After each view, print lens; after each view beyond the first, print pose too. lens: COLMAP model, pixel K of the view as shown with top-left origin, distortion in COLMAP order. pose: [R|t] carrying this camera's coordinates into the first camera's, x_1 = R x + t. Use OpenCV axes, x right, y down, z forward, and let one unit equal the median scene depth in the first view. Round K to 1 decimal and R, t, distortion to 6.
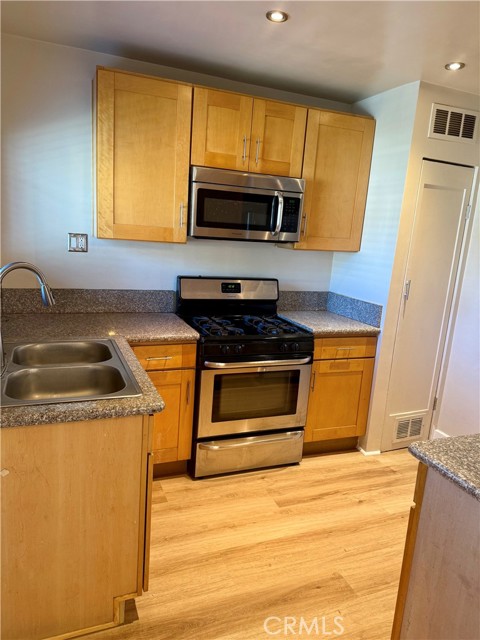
lens RADIAL K [[460.0, 0, 237.8], [0, 460.0, 318.8], [0, 0, 1]] dist [-0.000690, -0.007020]
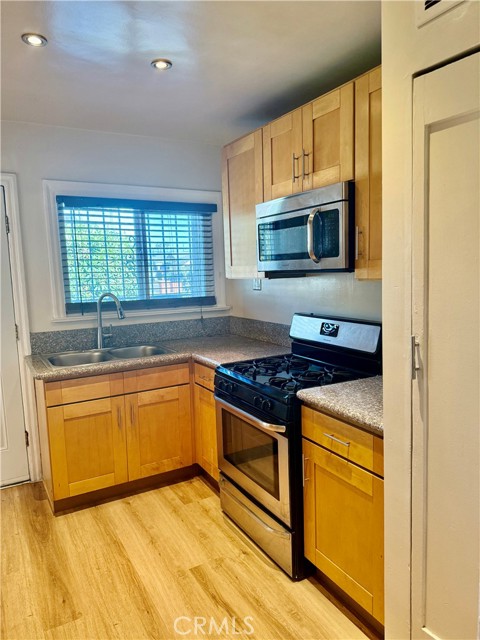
lens RADIAL K [[460.0, 0, 237.8], [0, 460.0, 318.8], [0, 0, 1]] dist [-0.000690, -0.007020]
pose [[0.129623, 0.045733, -0.990508, 0.955413], [-0.166857, 0.985697, 0.023675, -0.099358], [0.977423, 0.162204, 0.135400, 0.897469]]
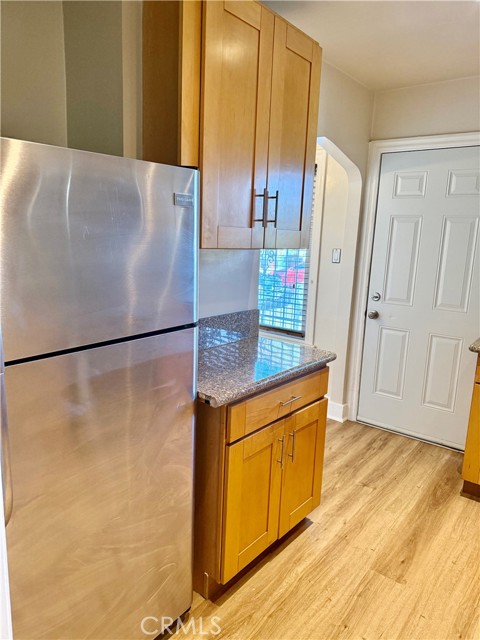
lens RADIAL K [[460.0, 0, 237.8], [0, 460.0, 318.8], [0, 0, 1]] dist [-0.000690, -0.007020]
pose [[-0.859146, -0.001959, -0.511726, 0.815376], [-0.198759, 0.922759, 0.330168, -0.154670], [0.471553, 0.385372, -0.793174, 1.134331]]
